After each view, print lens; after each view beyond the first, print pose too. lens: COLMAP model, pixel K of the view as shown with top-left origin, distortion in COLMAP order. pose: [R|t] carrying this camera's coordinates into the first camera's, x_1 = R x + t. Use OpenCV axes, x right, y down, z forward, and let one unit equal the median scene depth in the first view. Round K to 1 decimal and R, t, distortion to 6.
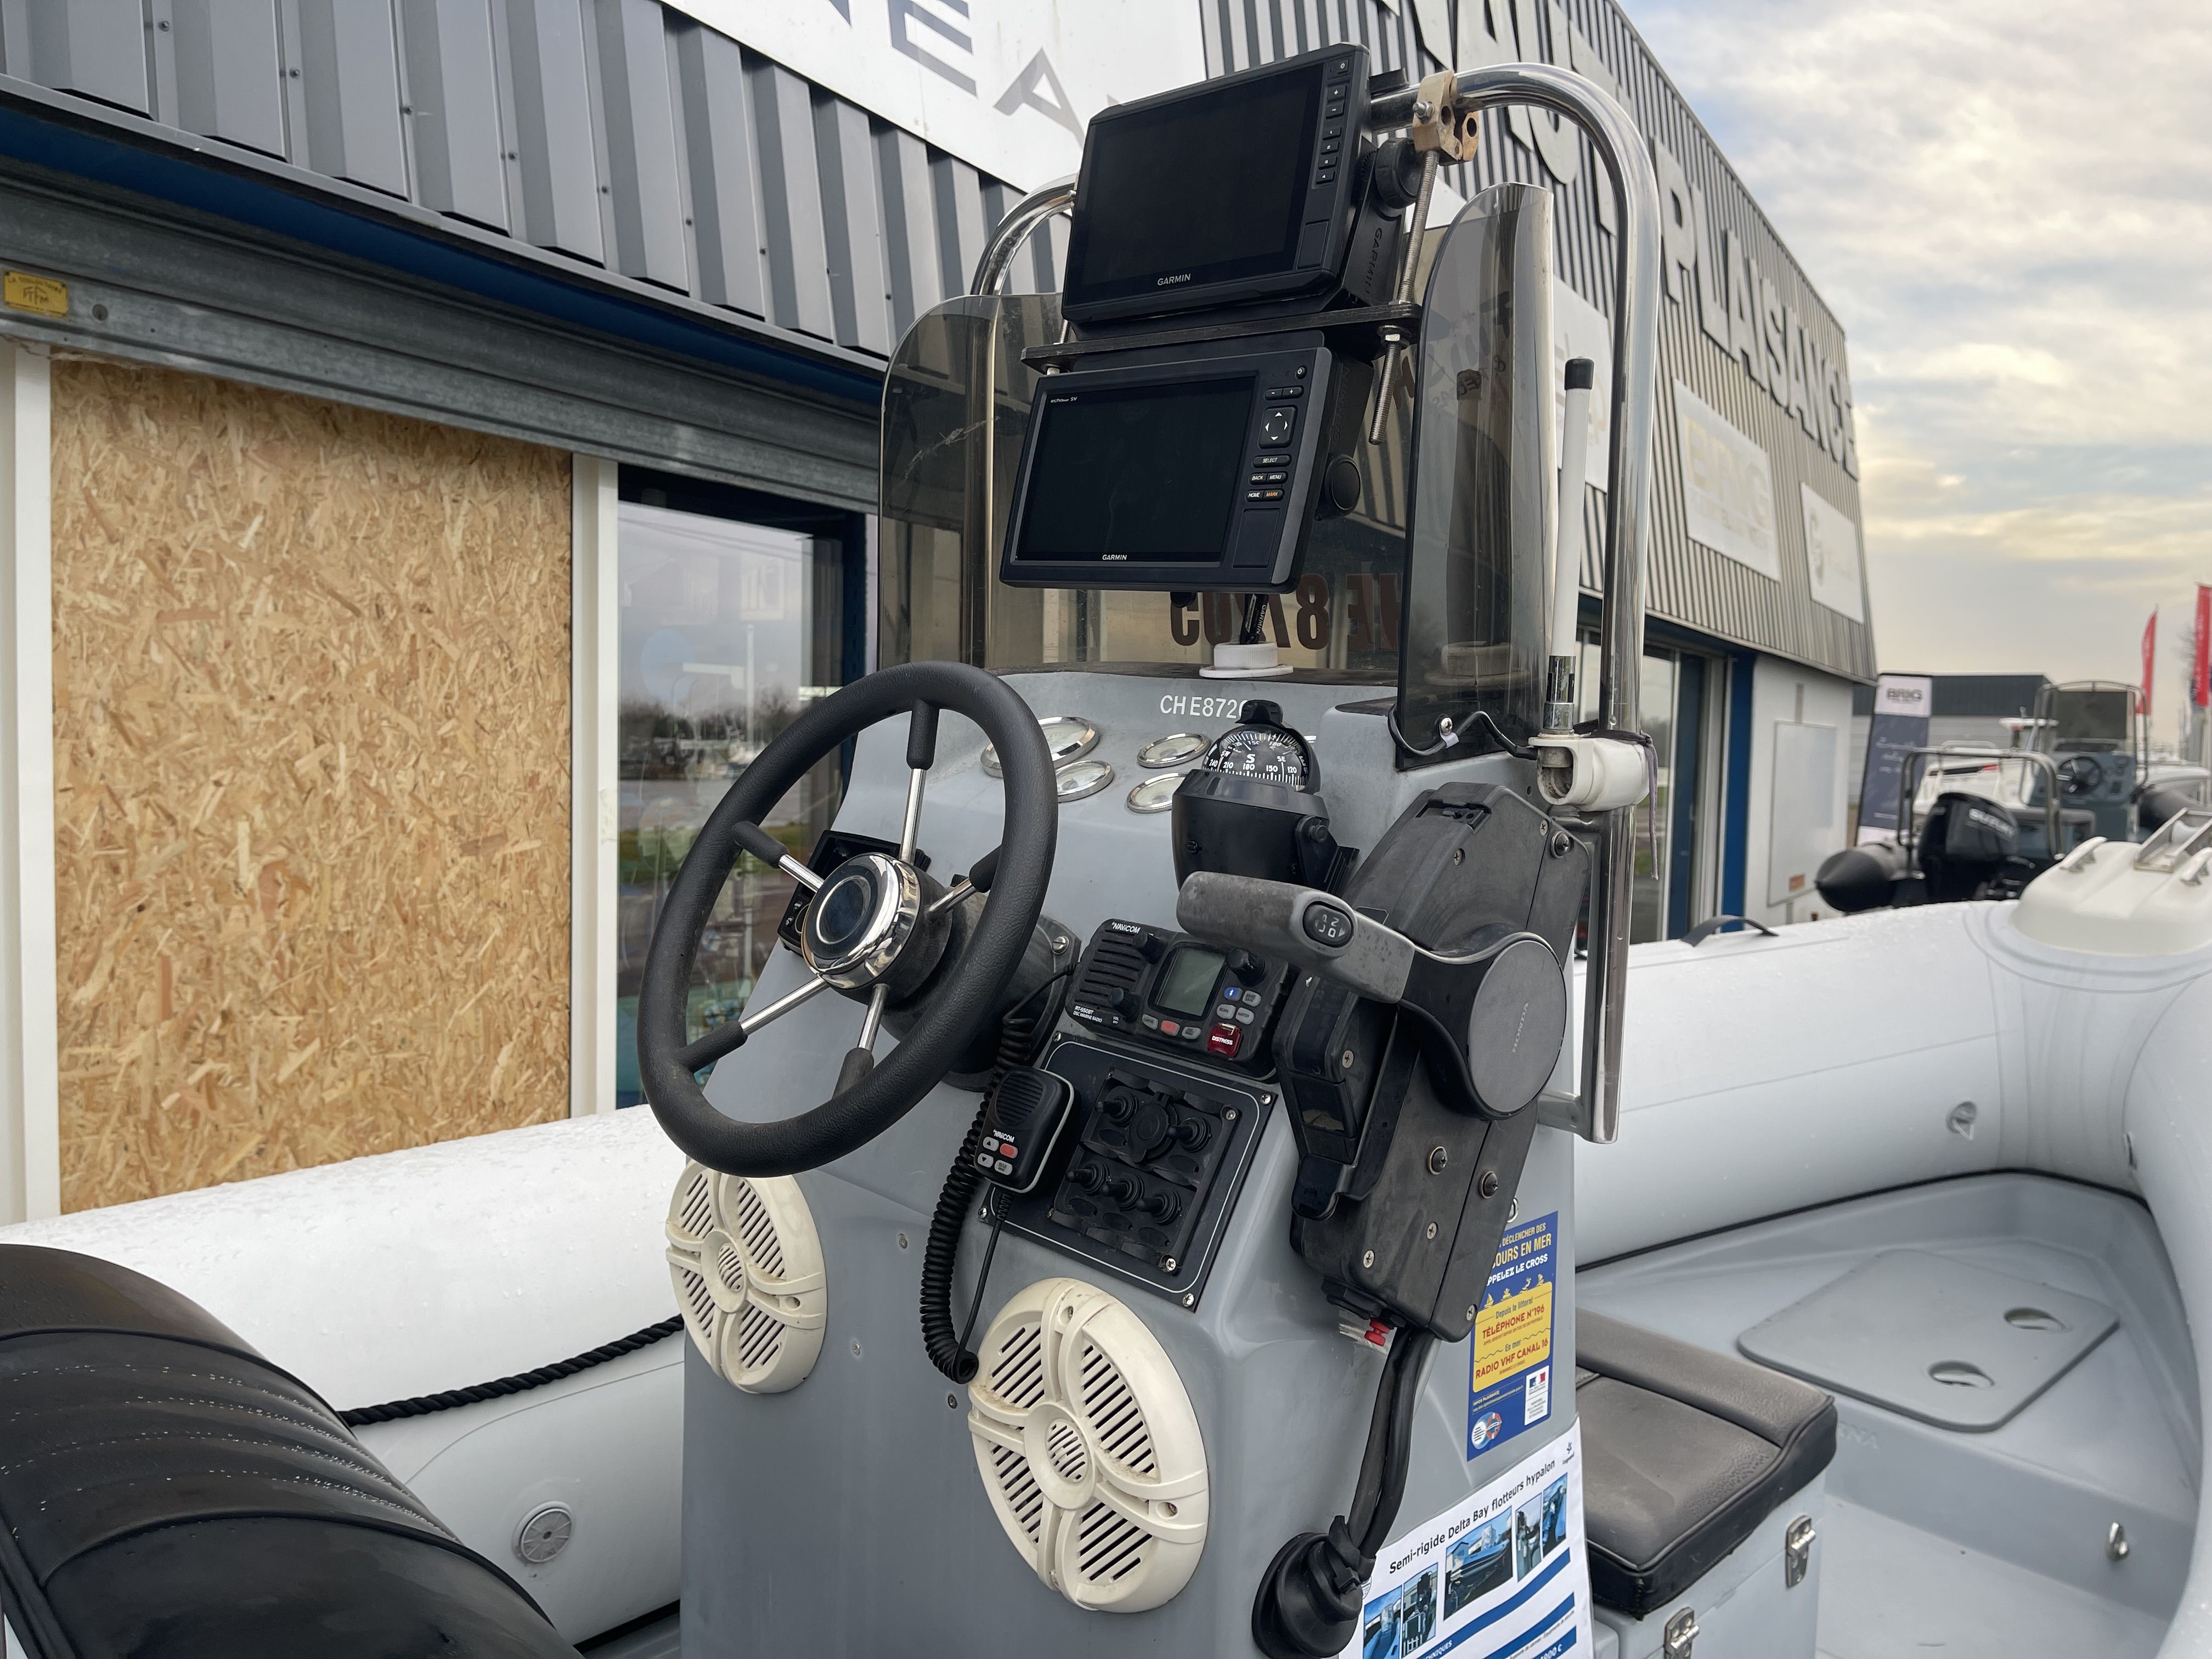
lens RADIAL K [[1631.3, 0, 1107.4], [0, 1631.3, 815.7], [0, 0, 1]] dist [0.040176, -0.019829]
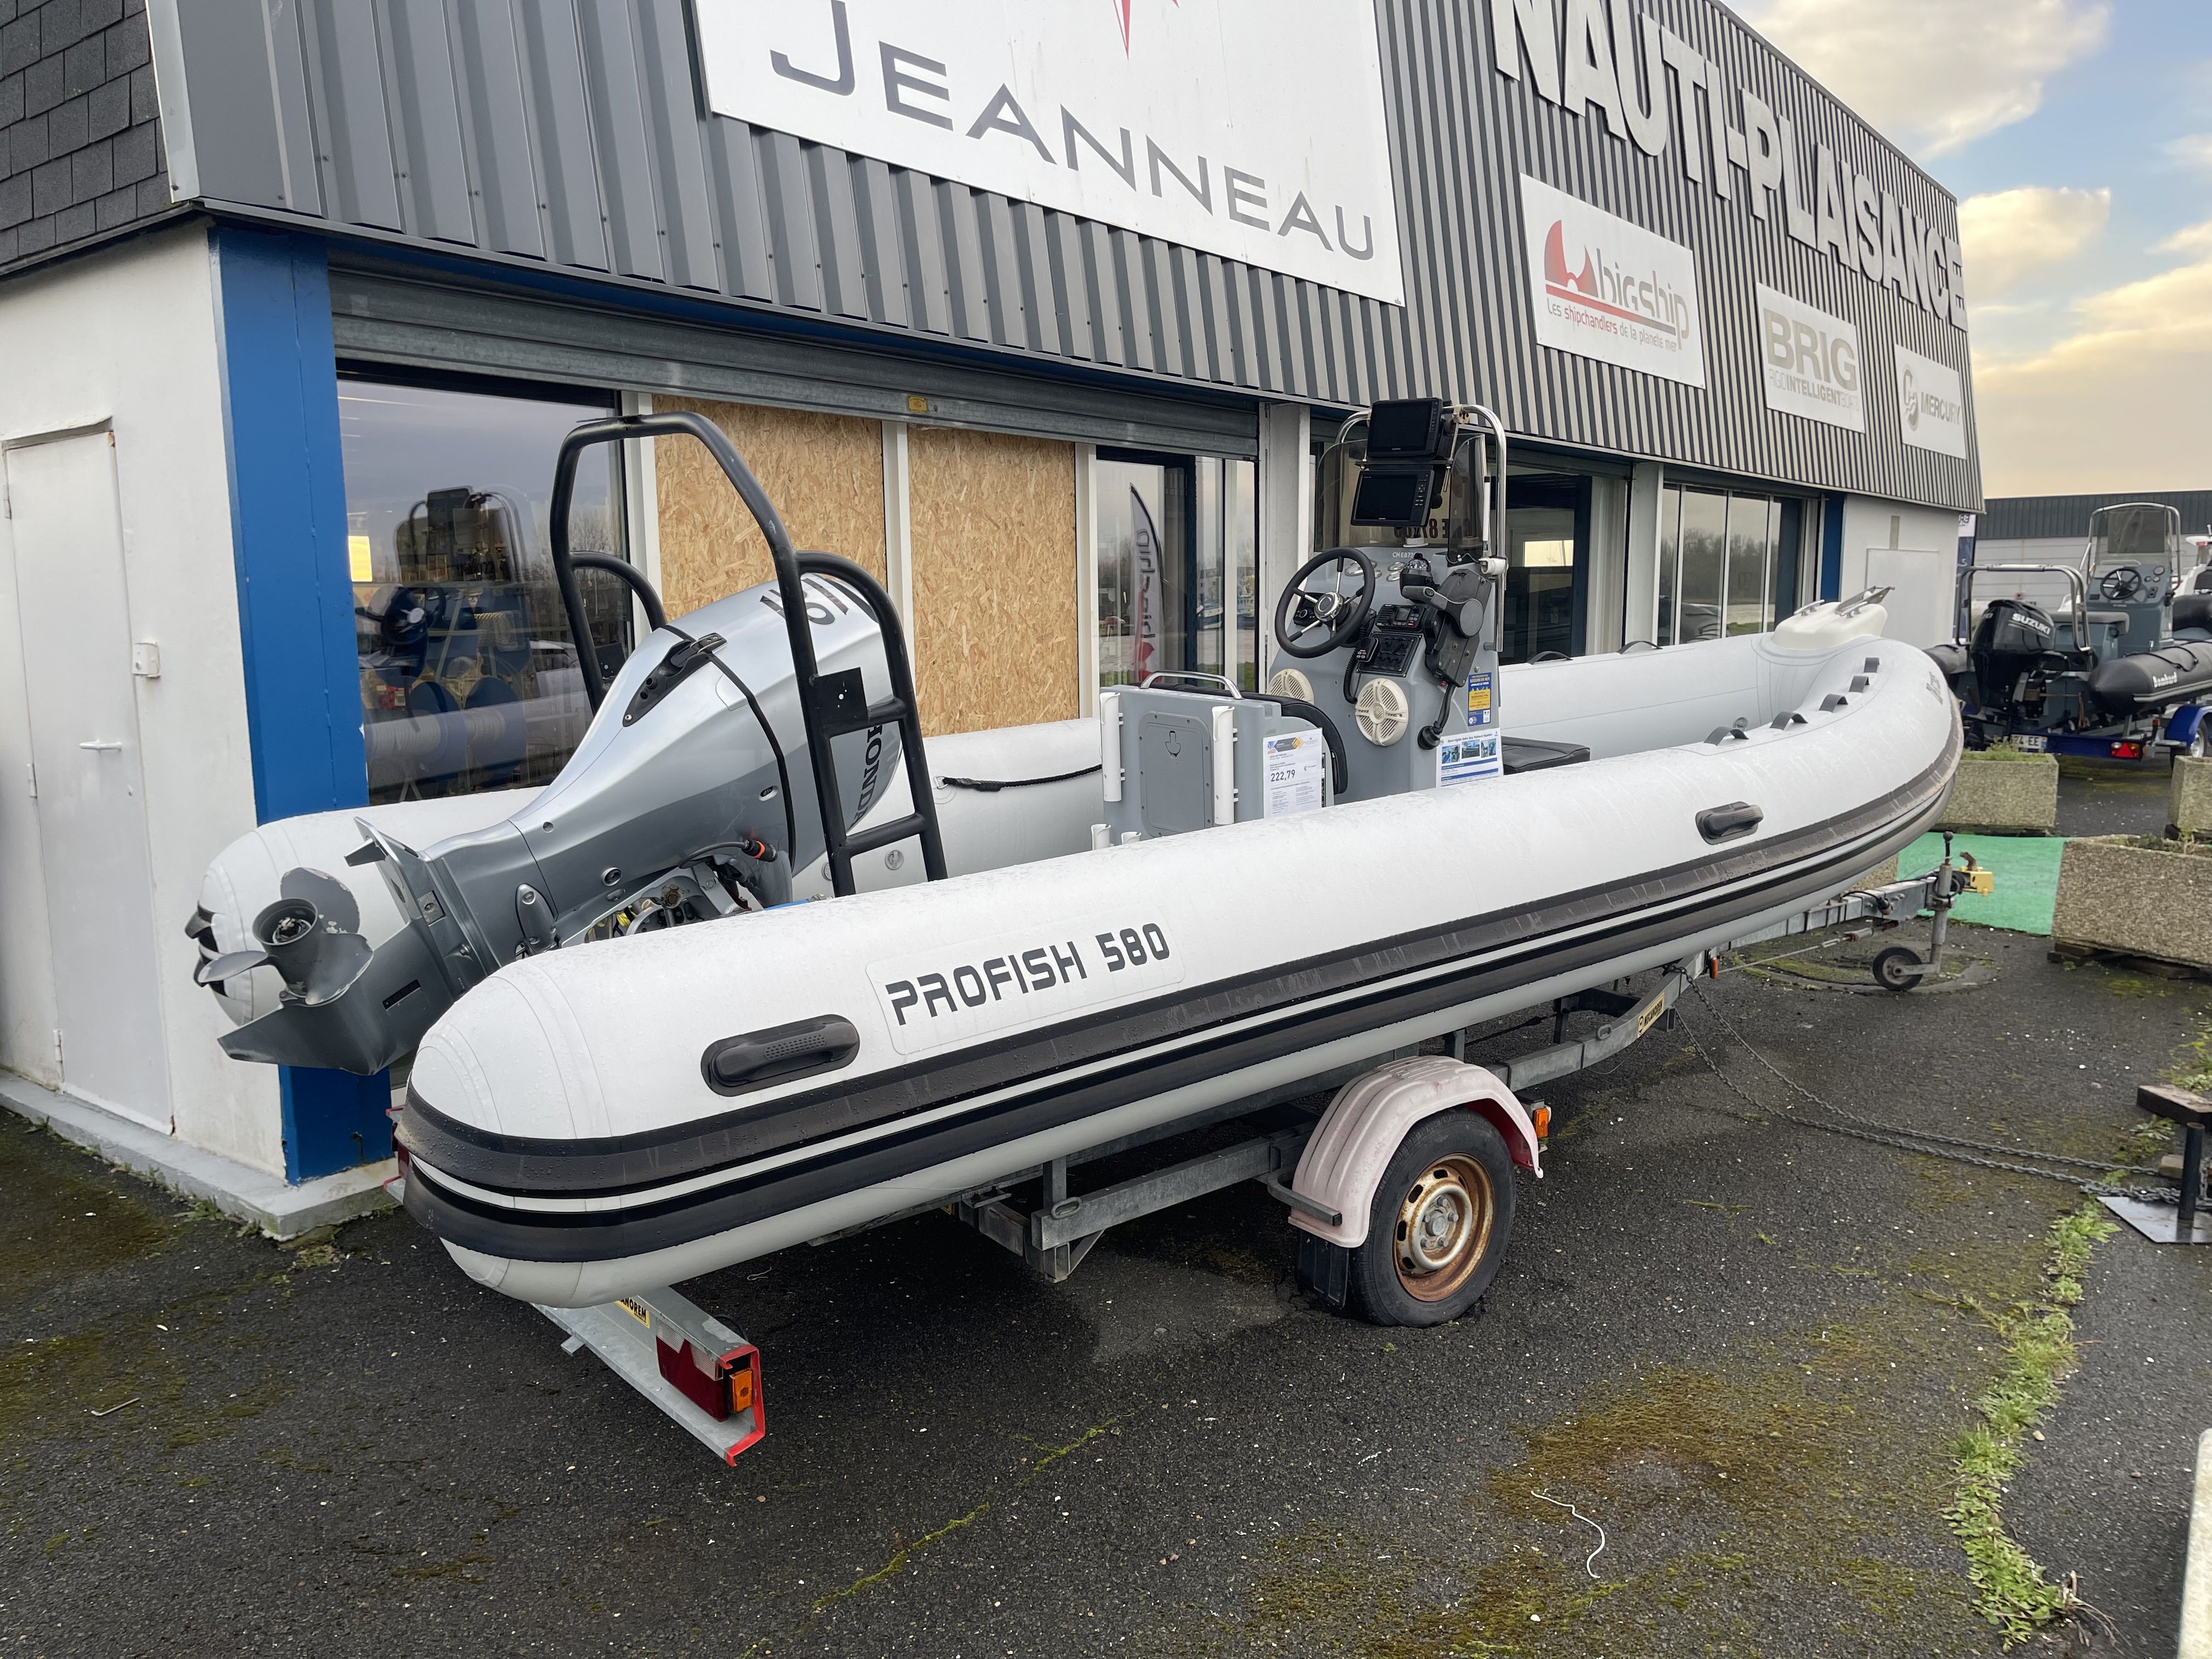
lens RADIAL K [[1631.3, 0, 1114.8], [0, 1631.3, 850.9], [0, 0, 1]] dist [0.040176, -0.019829]
pose [[0.994226, -0.020772, -0.105279, -0.091620], [0.031868, 0.993978, 0.104842, 0.080668], [0.102467, -0.107592, 0.988901, -1.187132]]
